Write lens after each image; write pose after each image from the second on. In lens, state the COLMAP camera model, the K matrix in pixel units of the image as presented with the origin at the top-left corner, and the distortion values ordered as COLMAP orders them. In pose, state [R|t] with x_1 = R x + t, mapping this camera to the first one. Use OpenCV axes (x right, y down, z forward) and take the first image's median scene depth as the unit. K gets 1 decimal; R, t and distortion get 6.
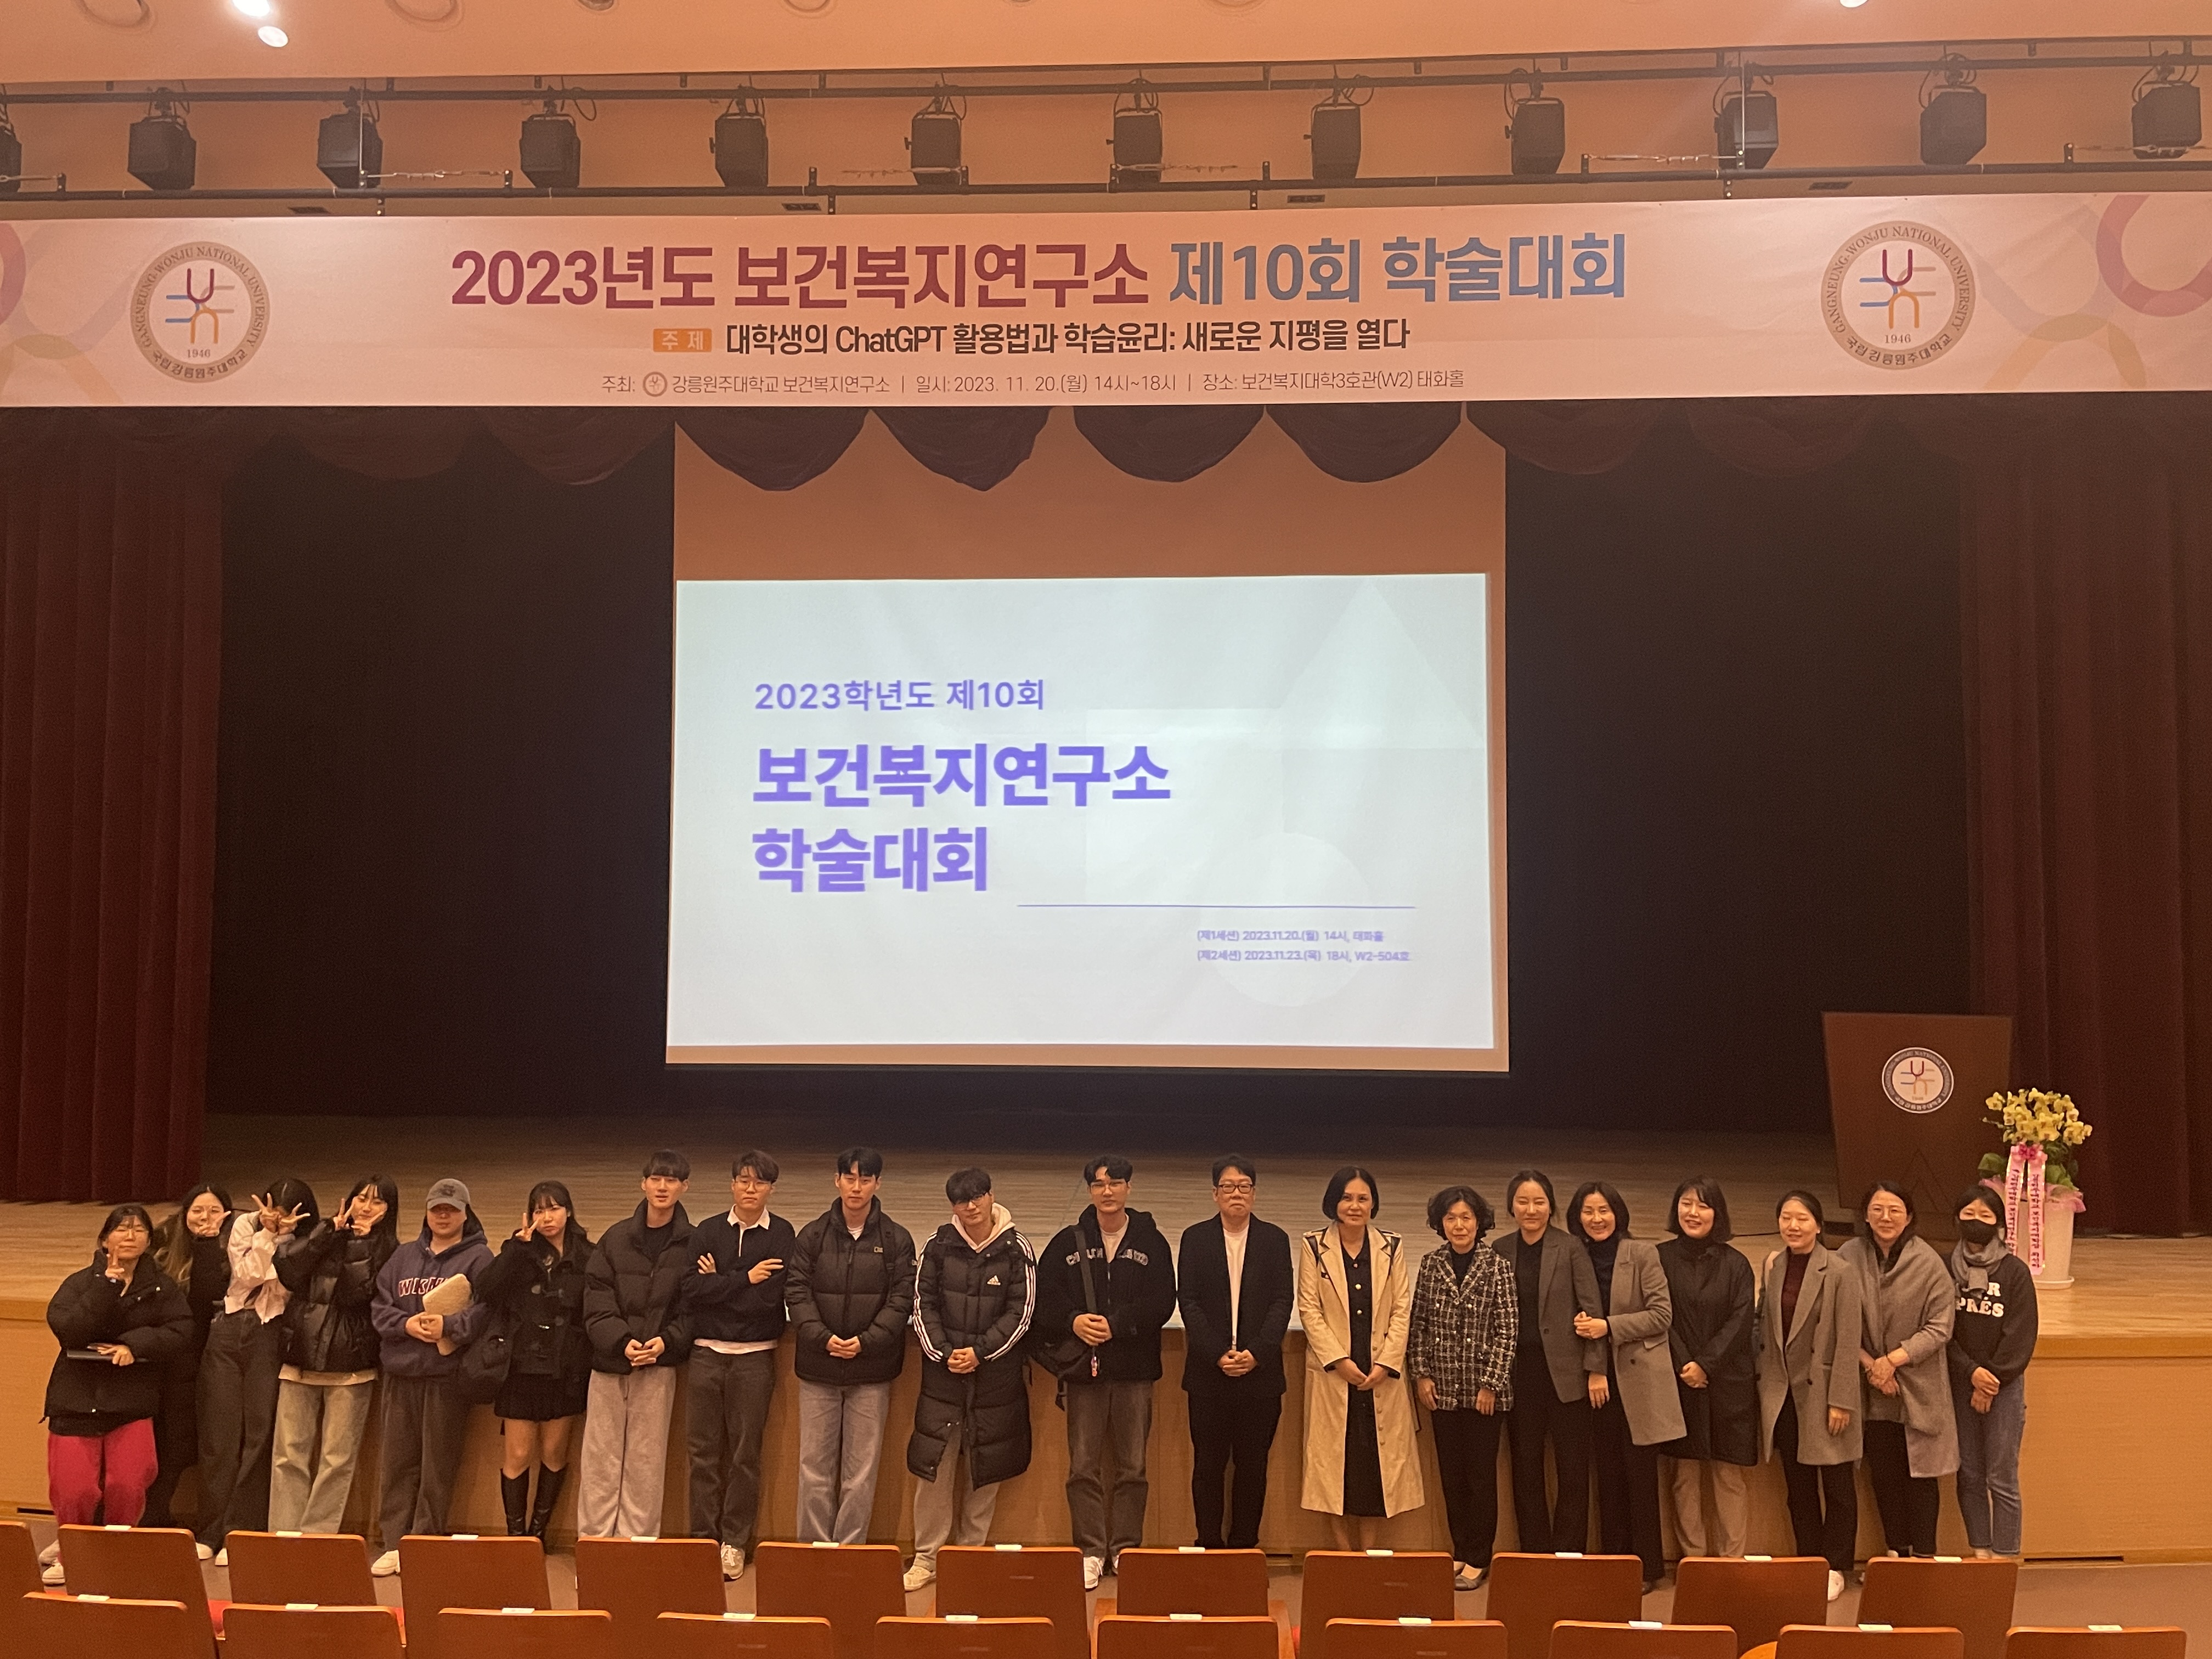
lens RADIAL K [[1787.3, 0, 1088.0], [0, 1787.3, 878.7], [0, 0, 1]] dist [0.094869, -0.074699]
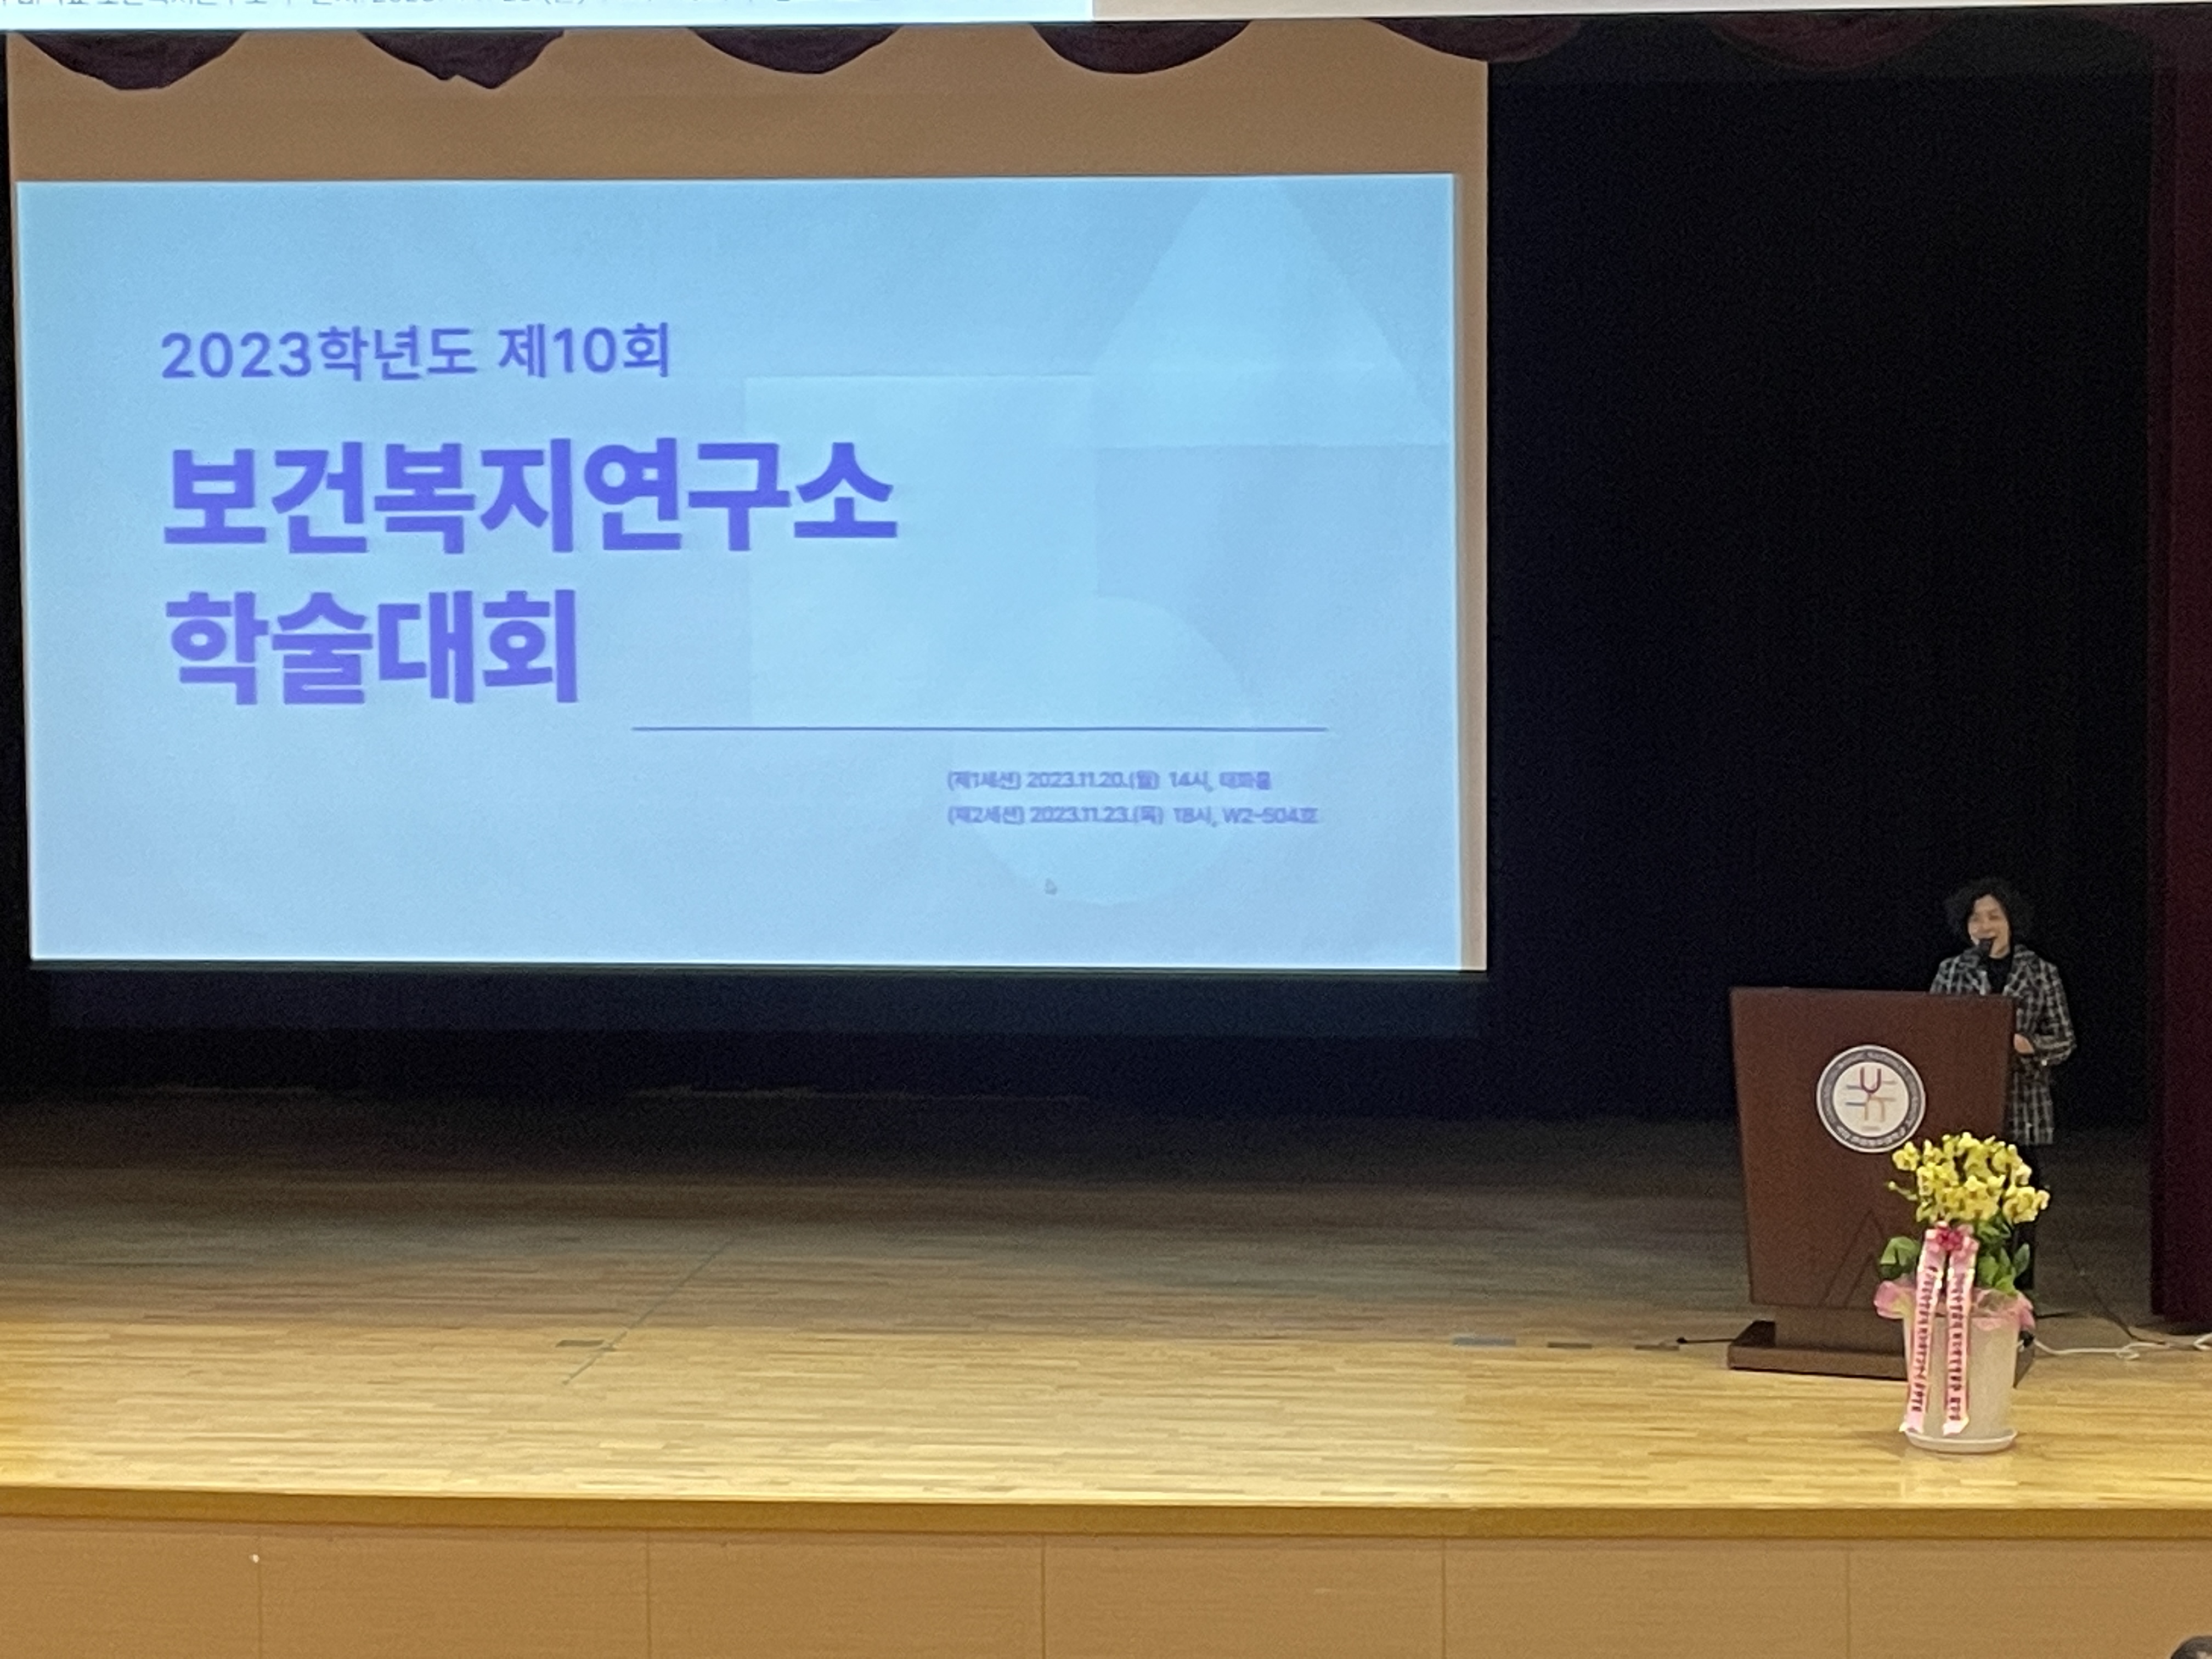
lens RADIAL K [[4544.2, 0, 1109.6], [0, 4544.2, 815.3], [0, 0, 1]] dist [0.140444, 0.000000]
pose [[0.998084, -0.004511, -0.061715, 0.271226], [0.012677, 0.991094, 0.132562, -0.198424], [0.060567, -0.133091, 0.989252, -0.569817]]
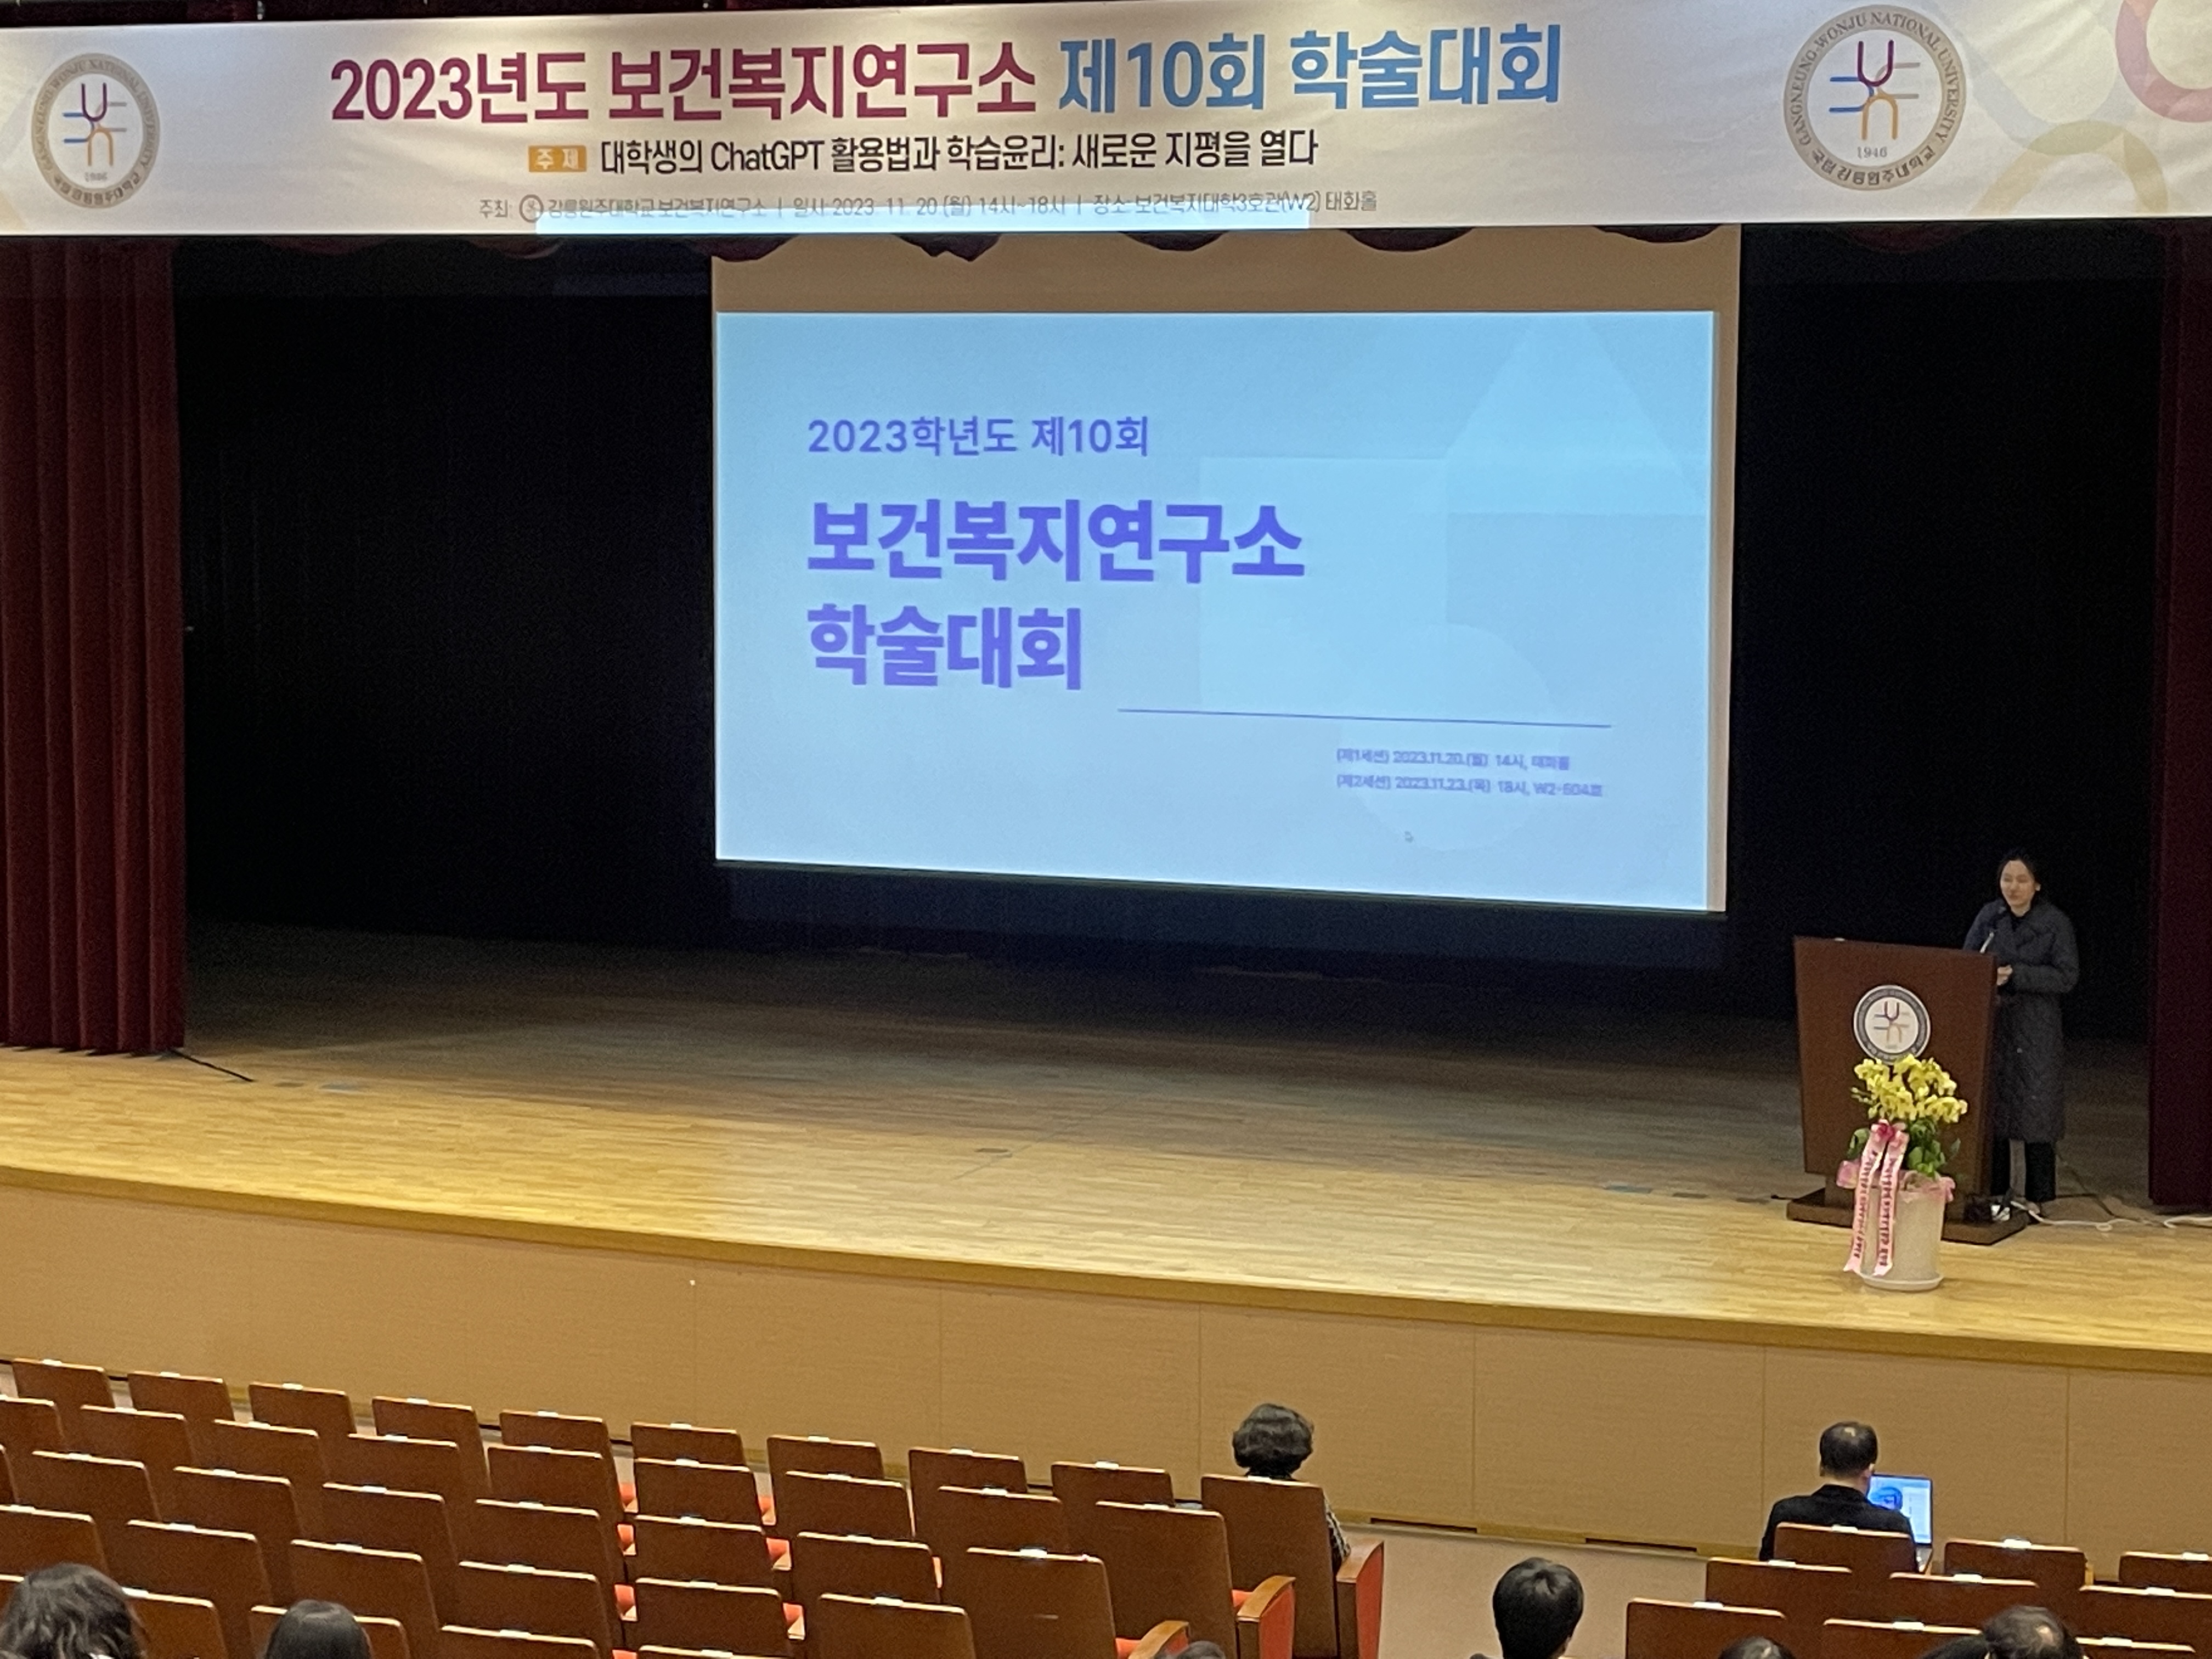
lens RADIAL K [[3777.3, 0, 1206.3], [0, 3777.3, 780.7], [0, 0, 1]] dist [0.174790, 0.000000]
pose [[0.954740, 0.030532, -0.295871, 0.660174], [0.013588, 0.989202, 0.145927, -0.263647], [0.297131, -0.143342, 0.944016, -0.750990]]
